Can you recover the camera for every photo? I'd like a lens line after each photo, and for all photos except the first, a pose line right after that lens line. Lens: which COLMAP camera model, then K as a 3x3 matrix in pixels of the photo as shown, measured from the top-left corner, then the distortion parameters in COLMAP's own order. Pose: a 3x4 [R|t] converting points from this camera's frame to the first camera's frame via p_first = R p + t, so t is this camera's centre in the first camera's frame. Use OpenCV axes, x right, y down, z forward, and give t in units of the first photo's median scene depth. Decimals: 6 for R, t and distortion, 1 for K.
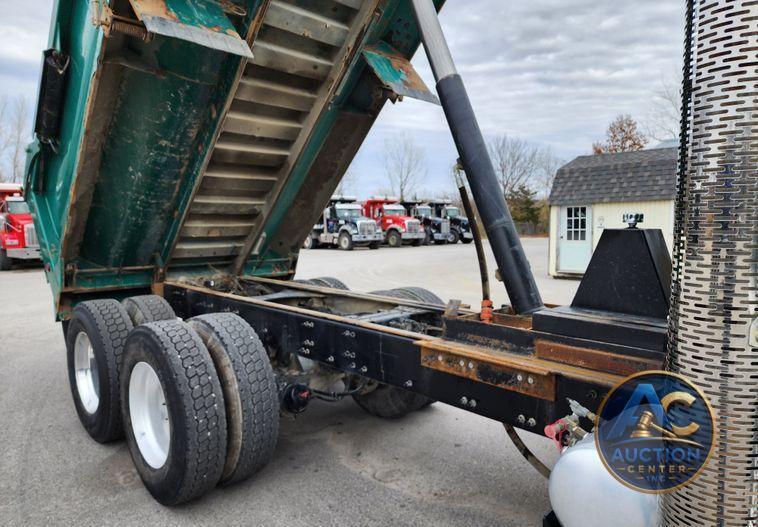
lens RADIAL K [[513.1, 0, 387.1], [0, 513.1, 279.9], [0, 0, 1]] dist [0.071347, -0.061633]
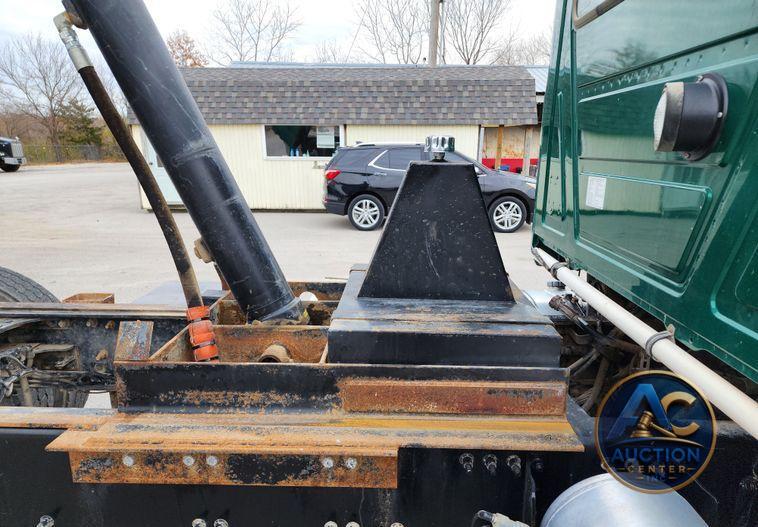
lens RADIAL K [[513.1, 0, 389.2], [0, 513.1, 288.6], [0, 0, 1]] dist [0.071347, -0.061633]
pose [[0.716291, -0.179812, 0.674237, -0.006712], [0.072290, 0.980152, 0.184598, -0.031465], [-0.694047, -0.083485, 0.715072, 0.270445]]
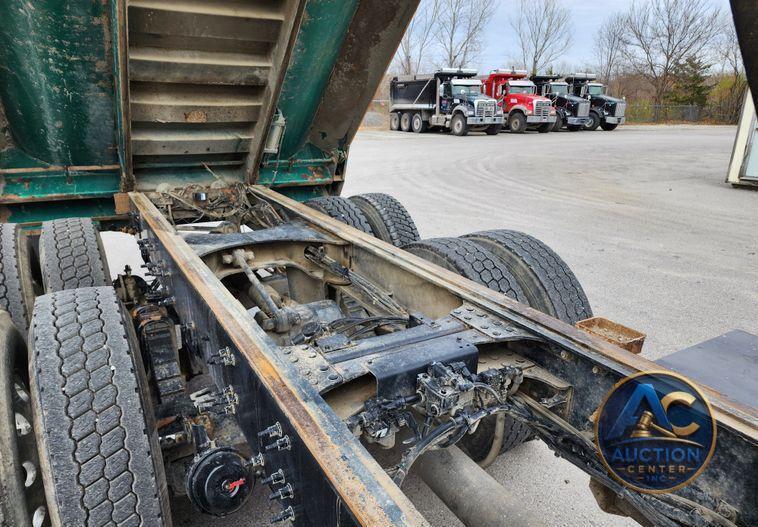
lens RADIAL K [[527.8, 0, 370.1], [0, 527.8, 287.0], [0, 0, 1]] dist [0.057467, -0.050129]
pose [[0.968952, 0.098795, -0.226653, 0.036432], [-0.045797, 0.972551, 0.228139, -0.050022], [0.242970, -0.210676, 0.946880, 0.423865]]
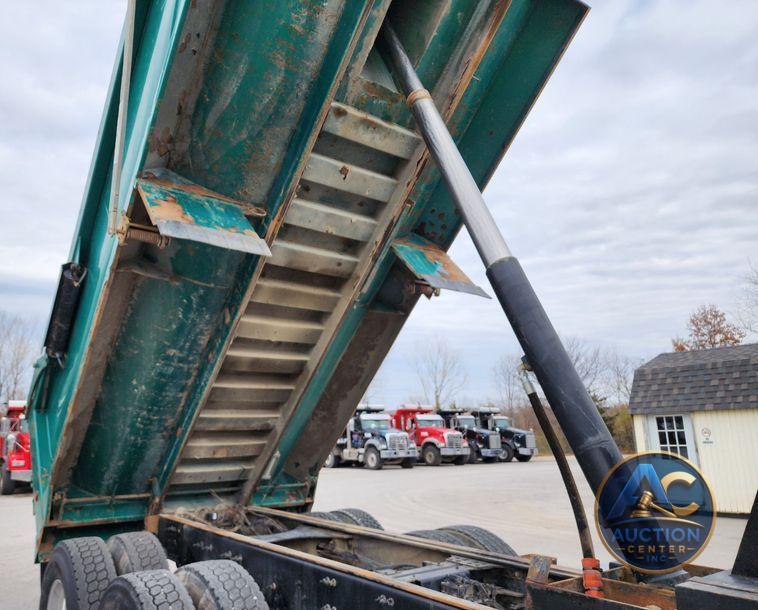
lens RADIAL K [[588.1, 0, 320.4], [0, 588.1, 326.6], [0, 0, 1]] dist [0.078146, -0.073691]
pose [[0.986133, -0.038704, -0.161380, -0.009545], [-0.009719, 0.957287, -0.288976, -0.011464], [0.165671, 0.286537, 0.943636, 0.058303]]
